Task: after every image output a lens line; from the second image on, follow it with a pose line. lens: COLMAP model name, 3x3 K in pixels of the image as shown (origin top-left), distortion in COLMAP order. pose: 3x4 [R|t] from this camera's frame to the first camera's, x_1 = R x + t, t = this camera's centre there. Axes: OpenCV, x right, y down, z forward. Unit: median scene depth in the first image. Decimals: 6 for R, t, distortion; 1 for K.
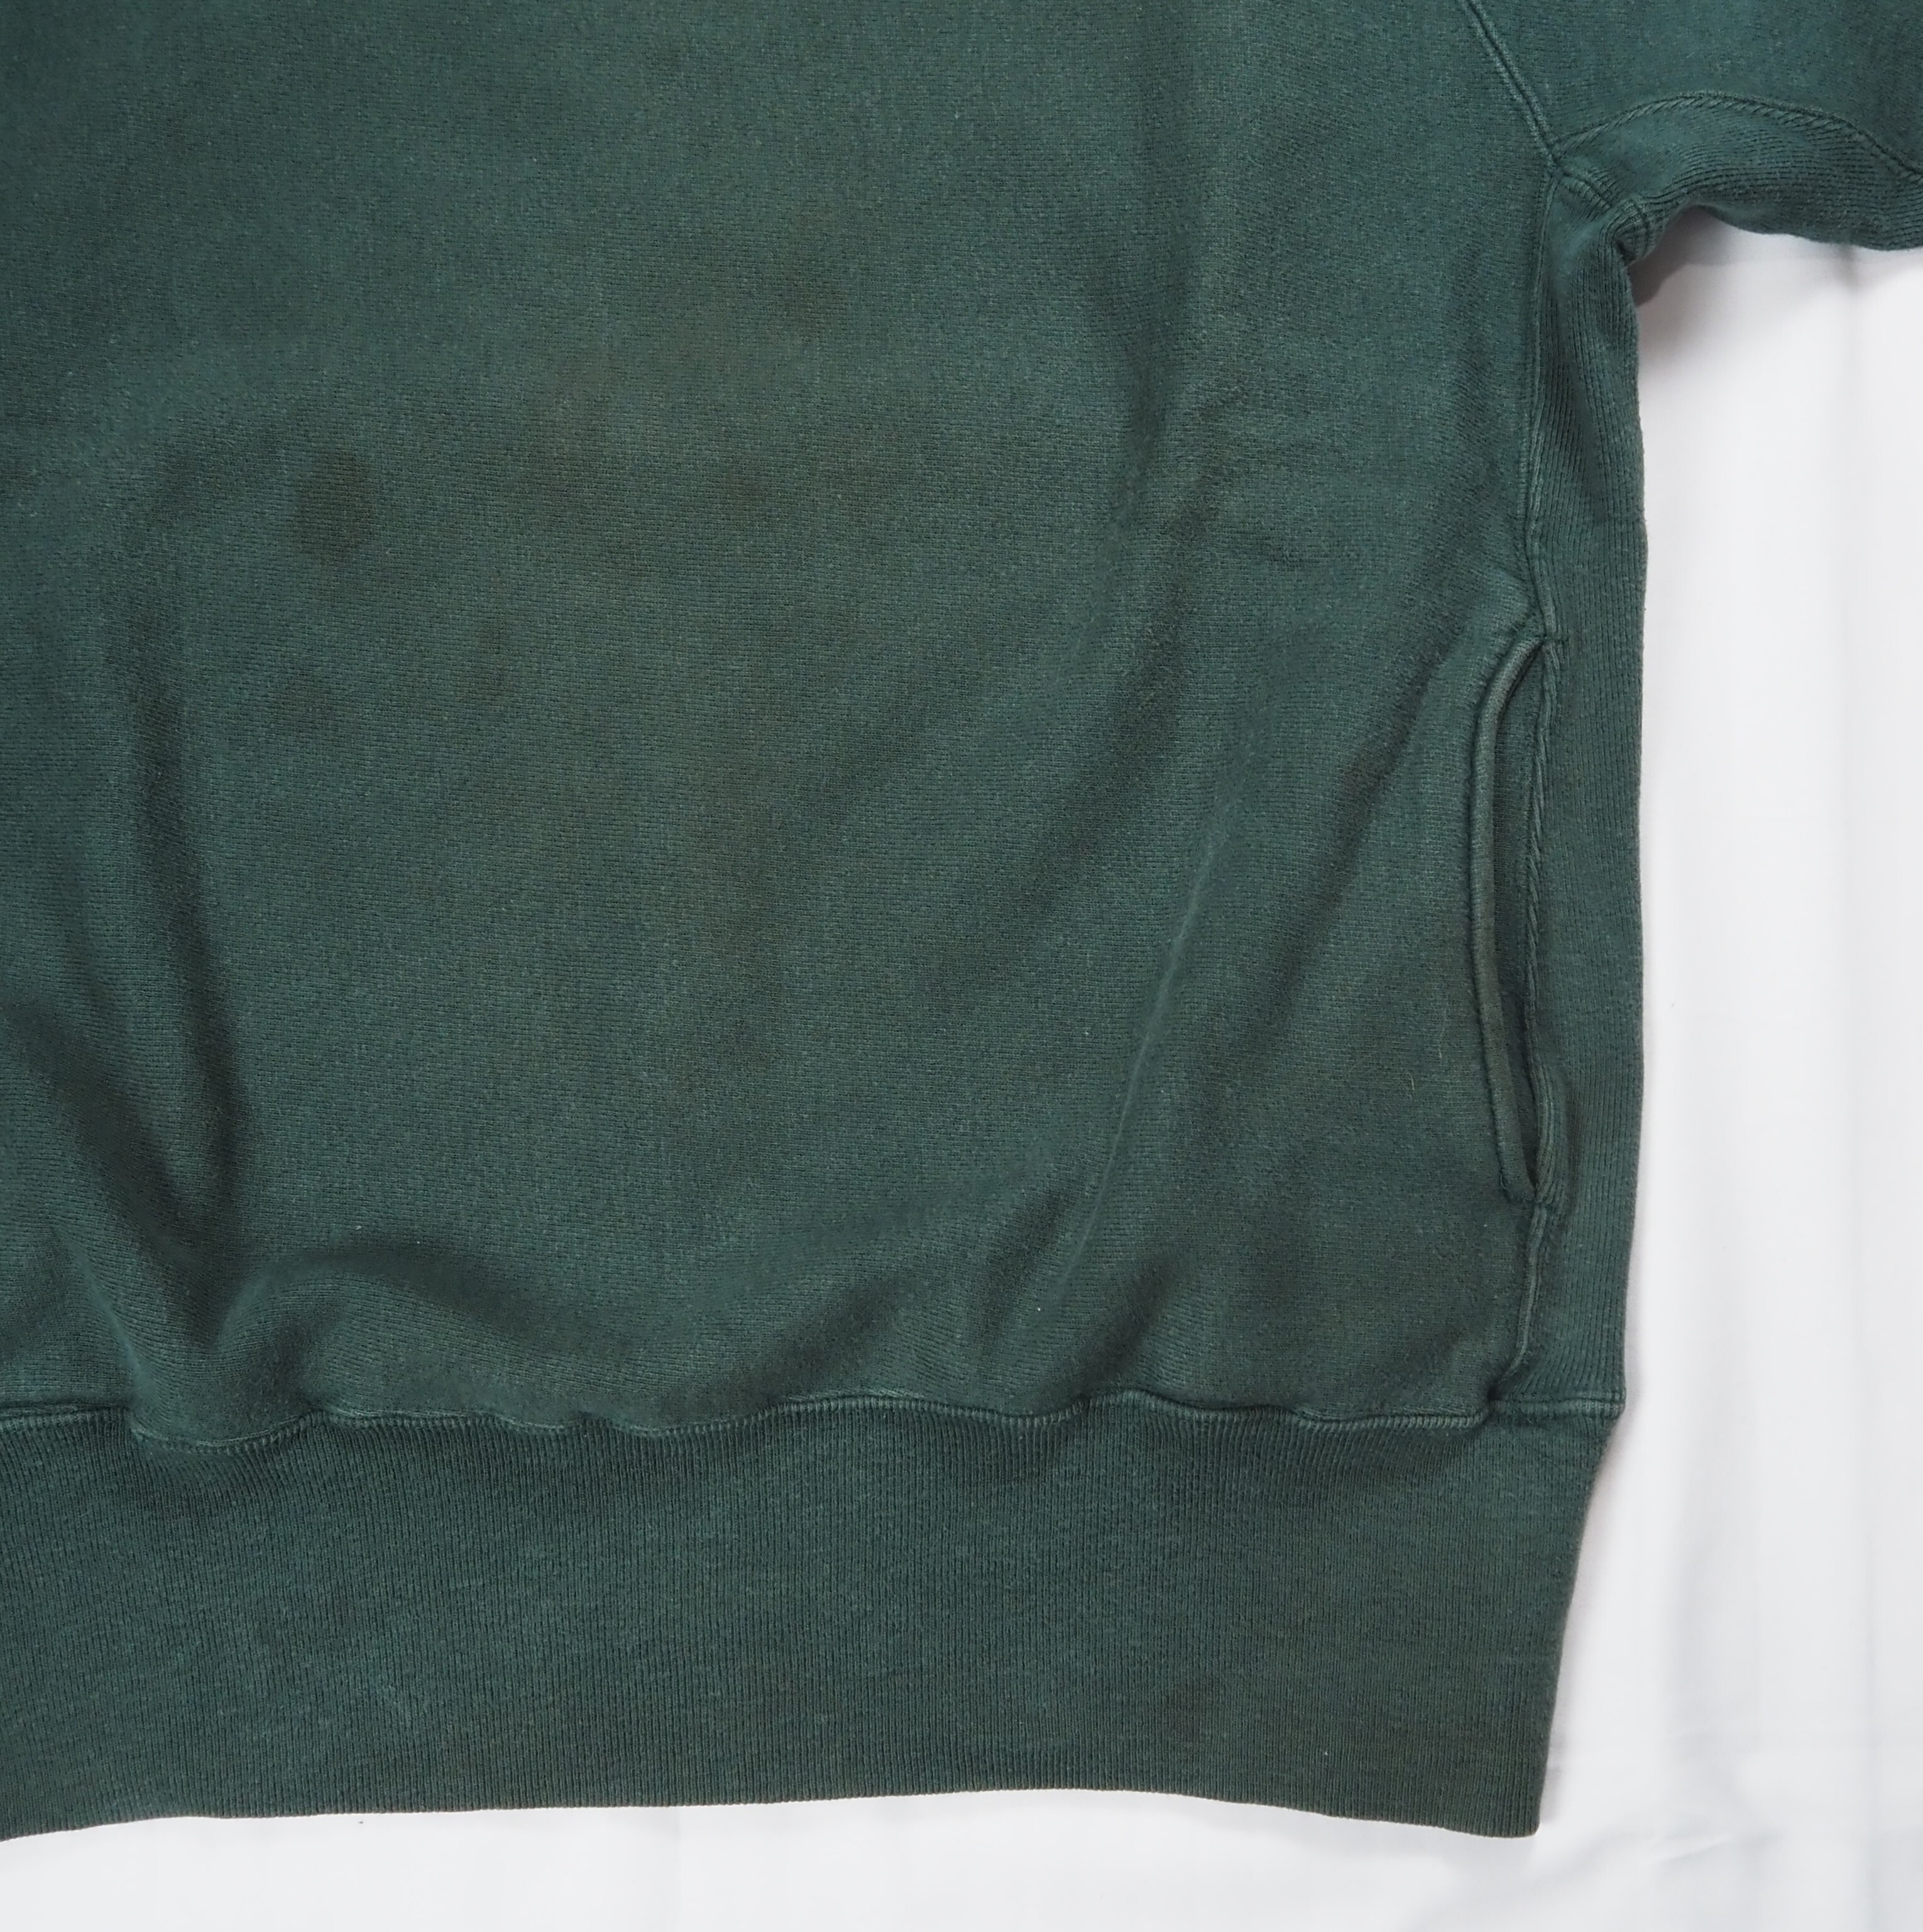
lens RADIAL K [[2861.9, 0, 1157.4], [0, 2861.9, 959.9], [0, 0, 1]] dist [-0.037273, 0.052881]
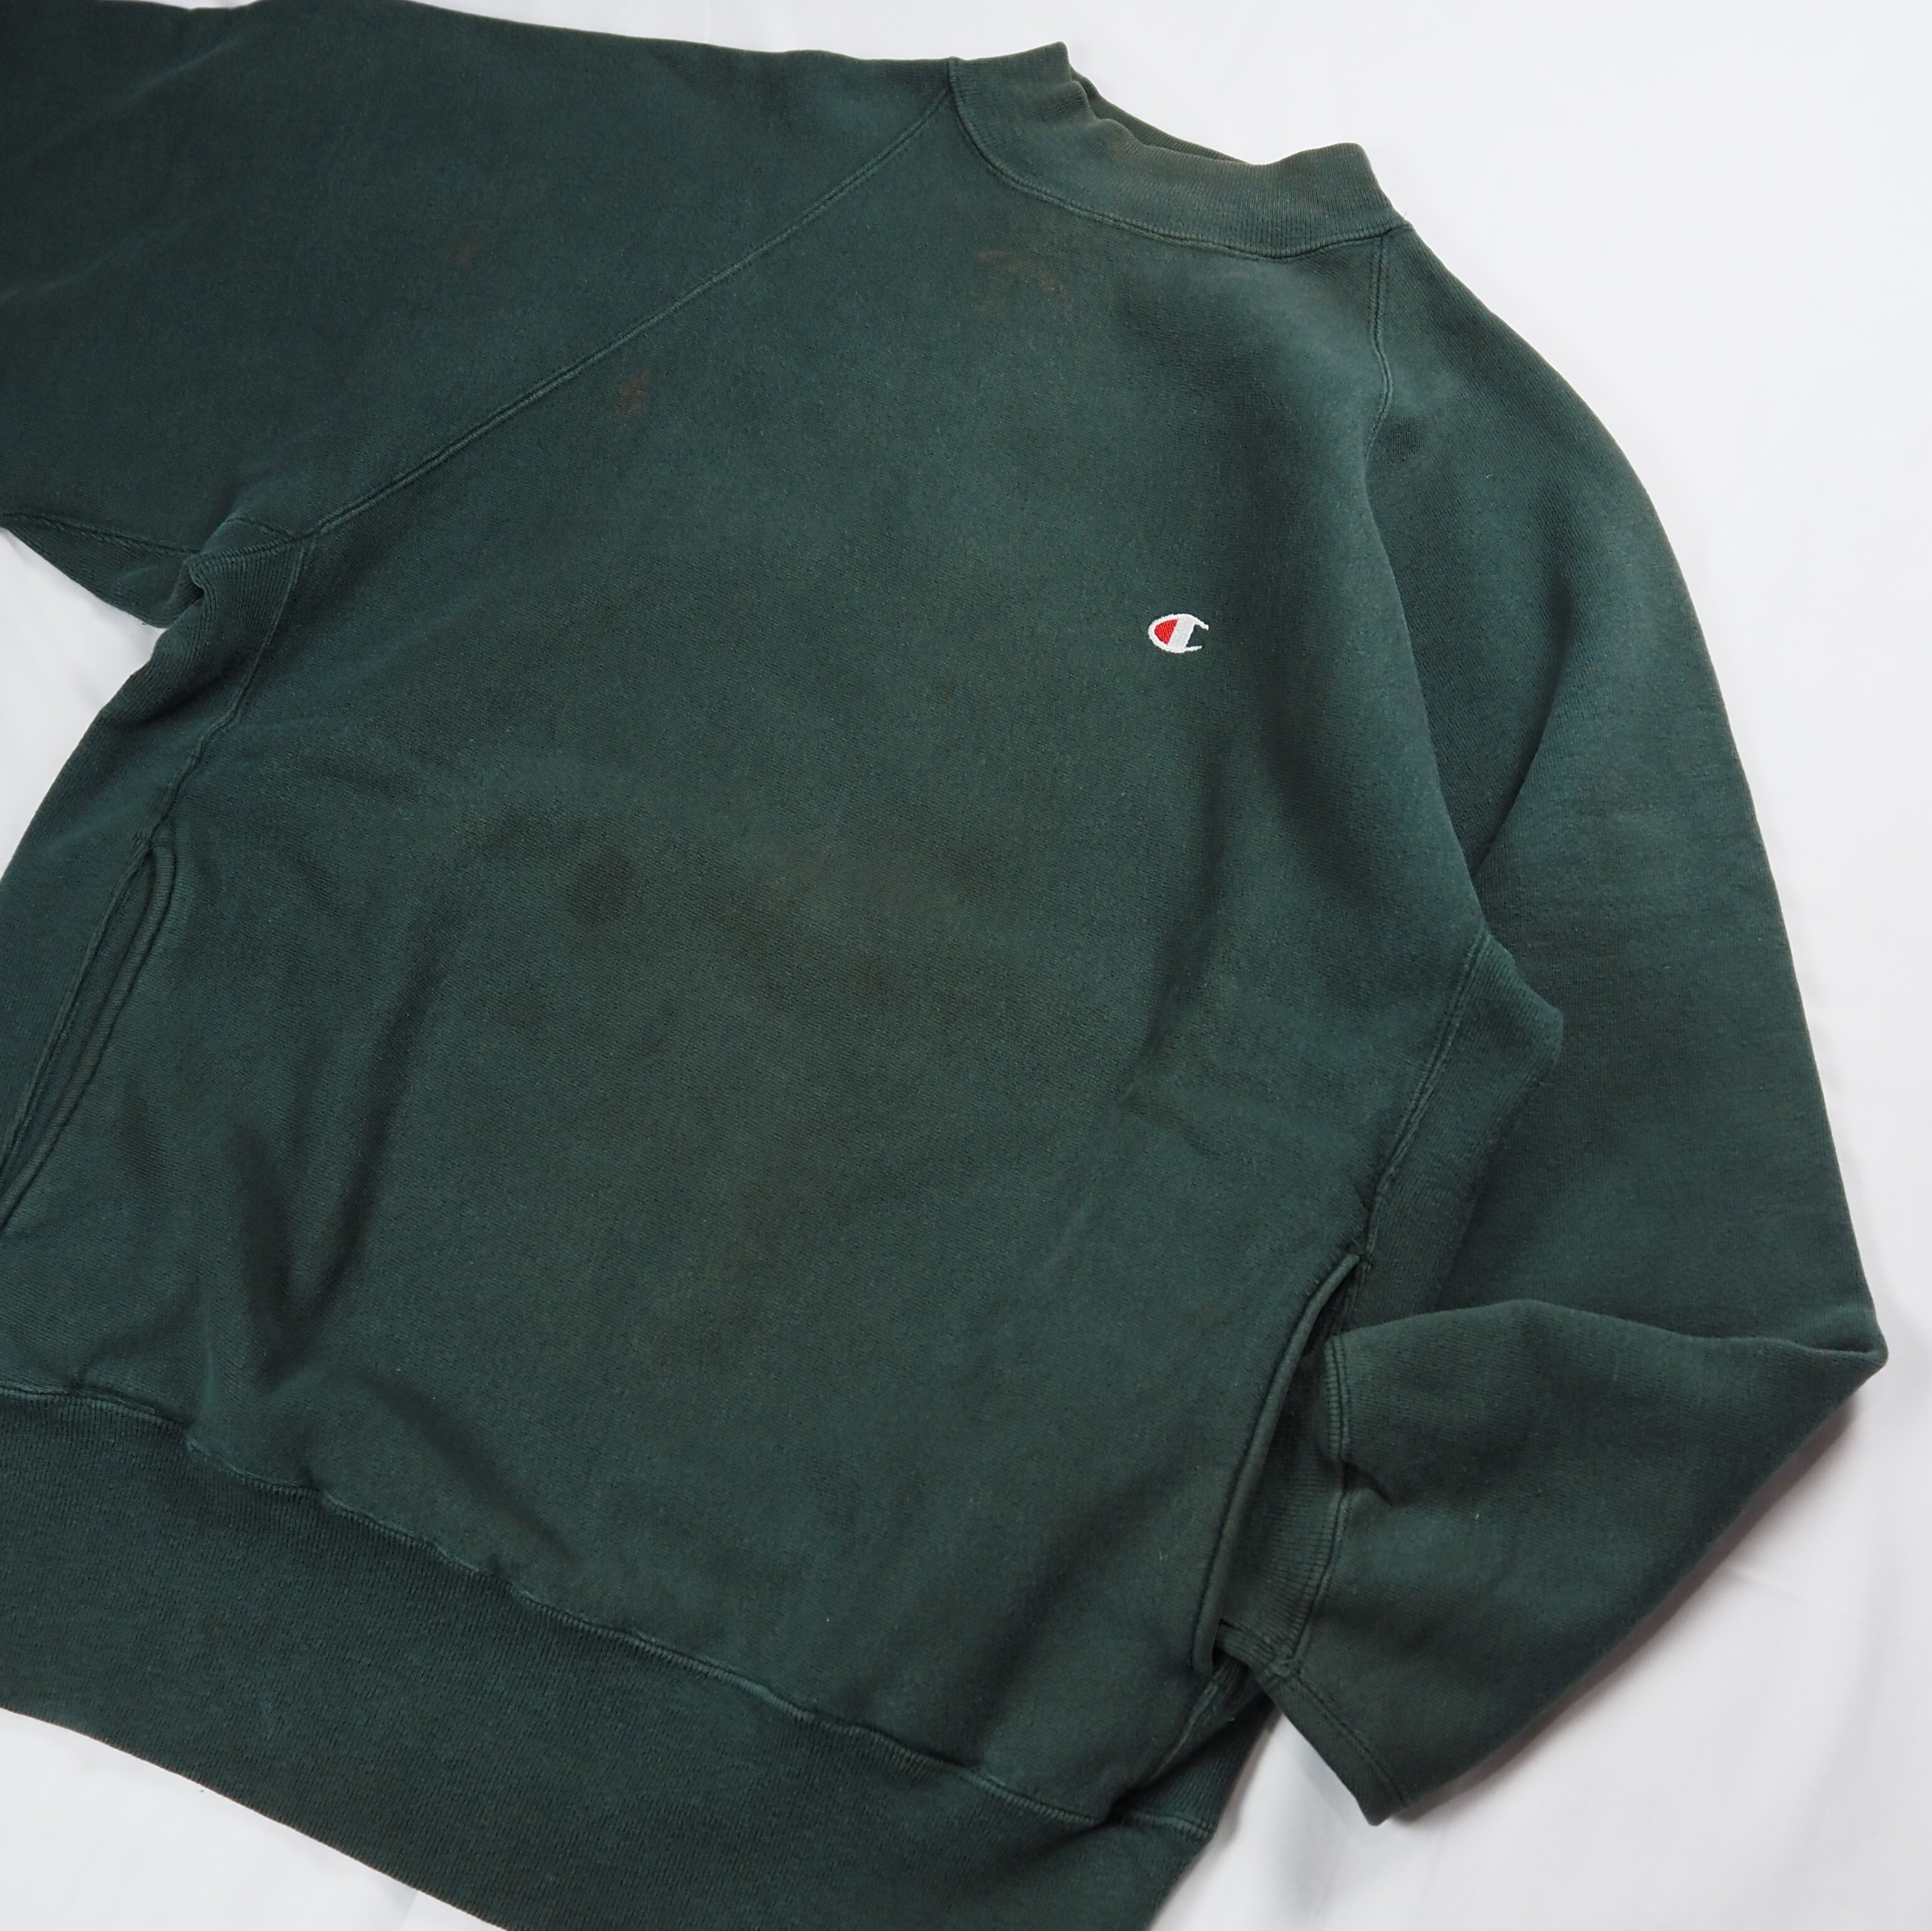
lens RADIAL K [[2925.8, 0, 1101.6], [0, 2925.8, 965.8], [0, 0, 1]] dist [-0.034085, 0.031287]
pose [[0.926923, 0.346361, -0.144385, 0.157947], [-0.372101, 0.898130, -0.234315, 0.119339], [0.048518, 0.270918, 0.961379, -0.352941]]
